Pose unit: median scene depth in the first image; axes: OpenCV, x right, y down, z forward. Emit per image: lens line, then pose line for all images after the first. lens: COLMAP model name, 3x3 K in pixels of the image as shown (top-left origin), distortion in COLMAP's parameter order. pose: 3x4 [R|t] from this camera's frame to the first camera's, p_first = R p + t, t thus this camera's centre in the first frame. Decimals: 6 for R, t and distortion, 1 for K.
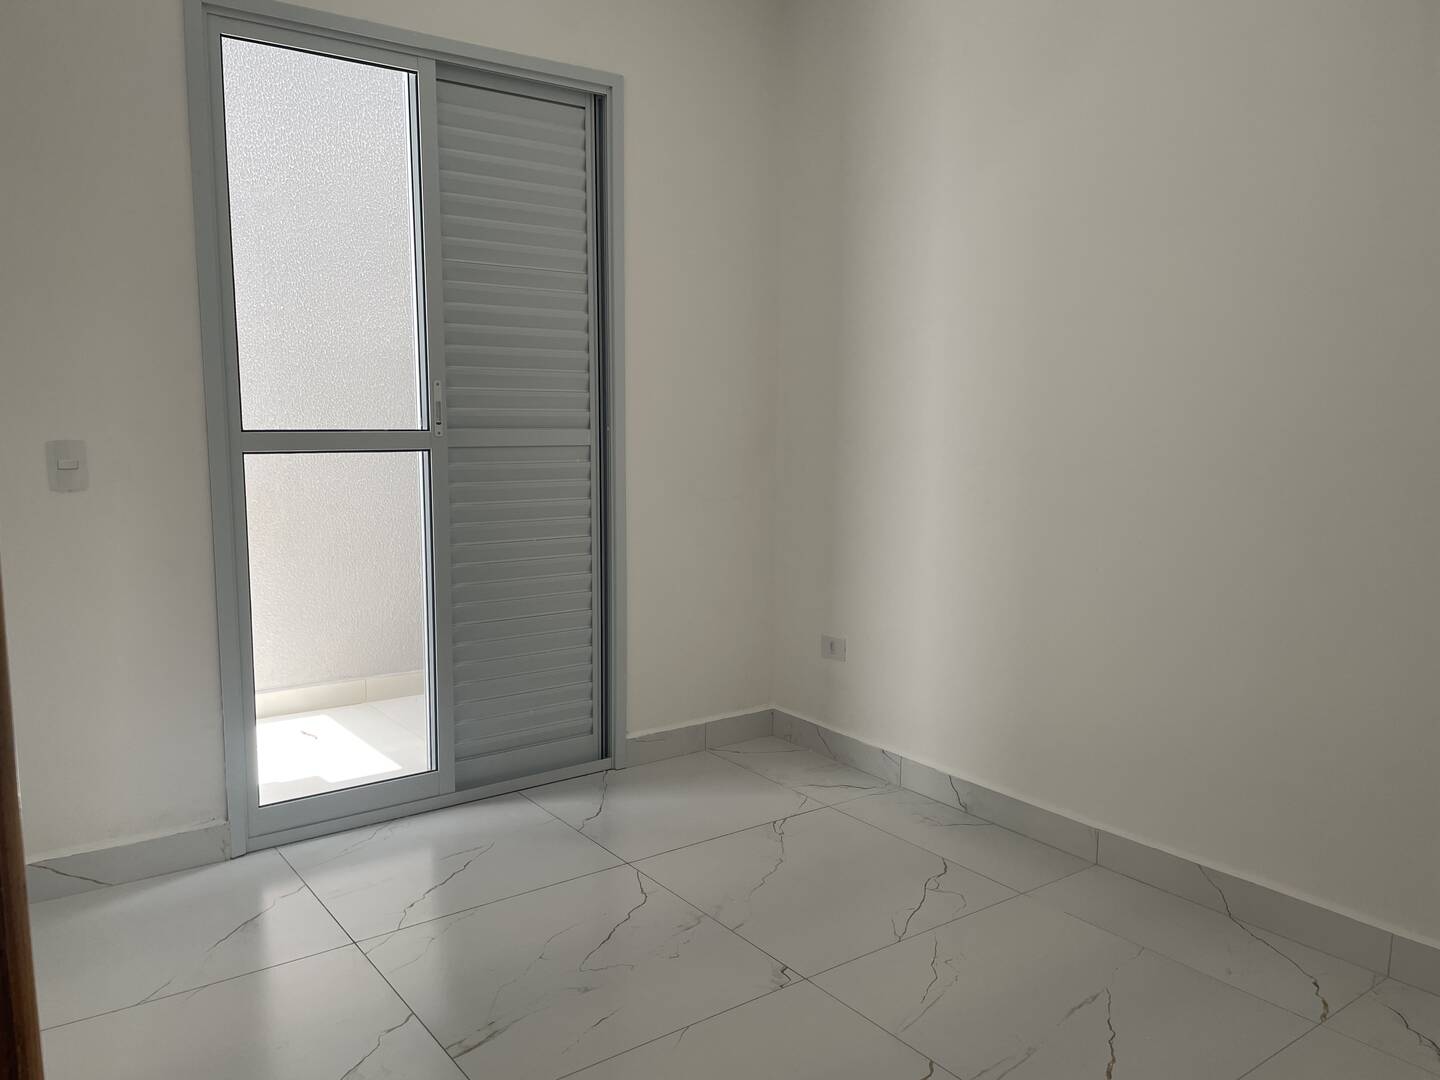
lens RADIAL K [[1089.5, 0, 734.3], [0, 1089.5, 542.0], [0, 0, 1]] dist [0.083747, -0.102279]
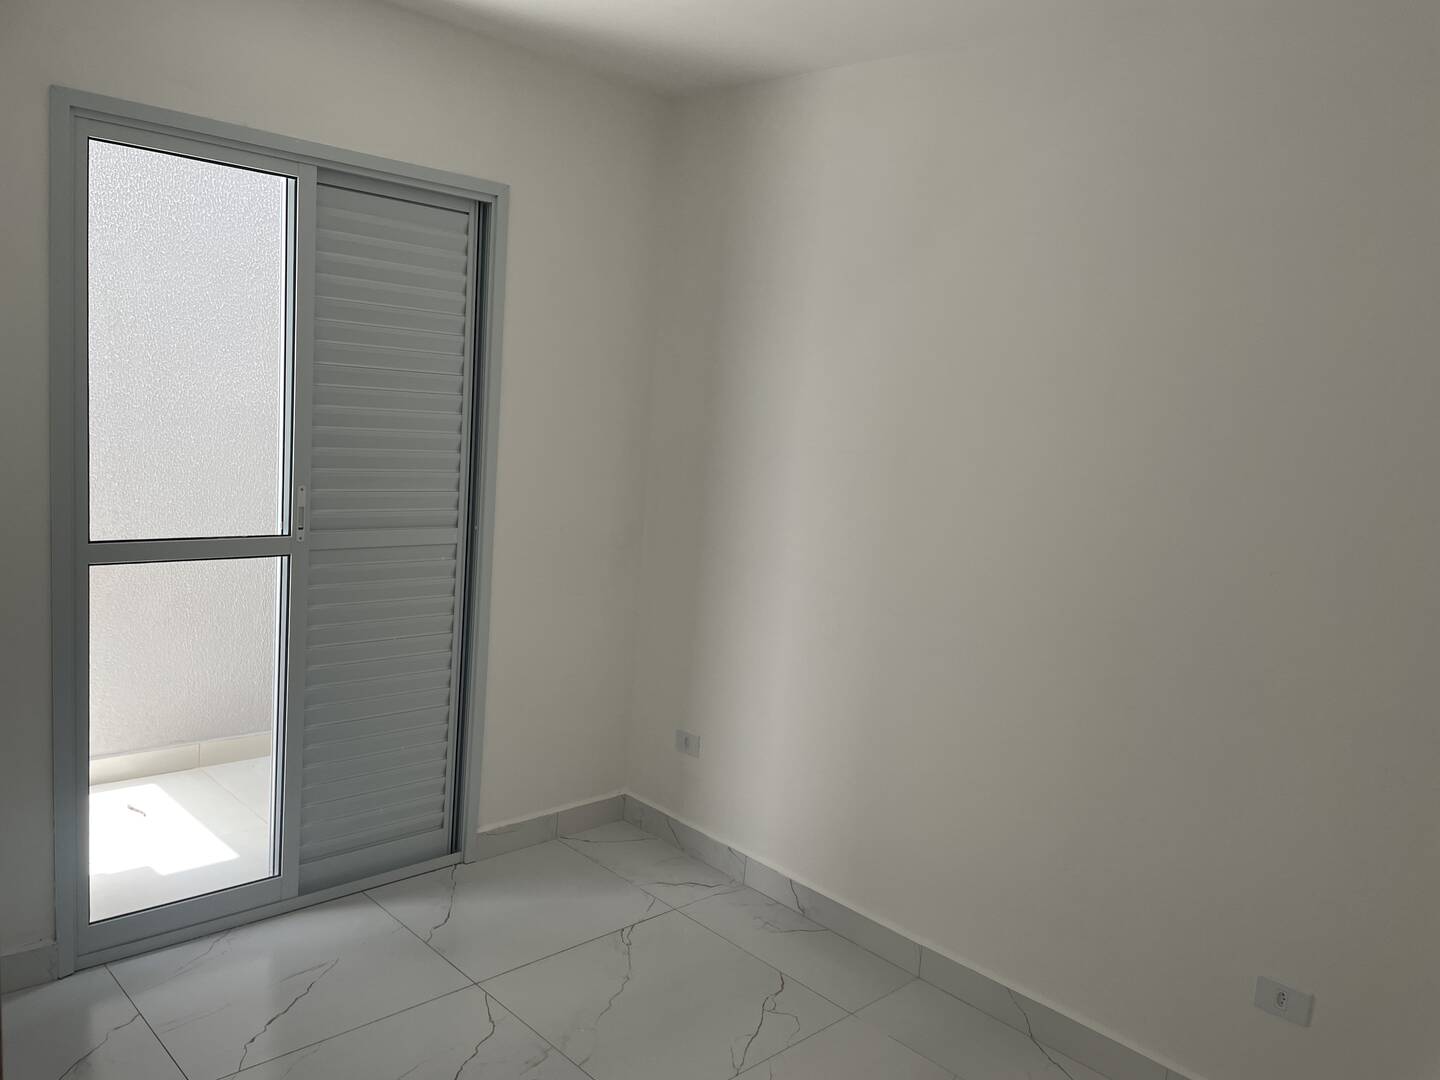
lens RADIAL K [[1089.5, 0, 746.5], [0, 1089.5, 542.9], [0, 0, 1]] dist [0.083747, -0.102279]
pose [[0.987935, 0.051163, 0.146176, -0.017567], [-0.053426, 0.998505, 0.011590, -0.123931], [-0.145364, -0.019260, 0.989191, -0.035352]]
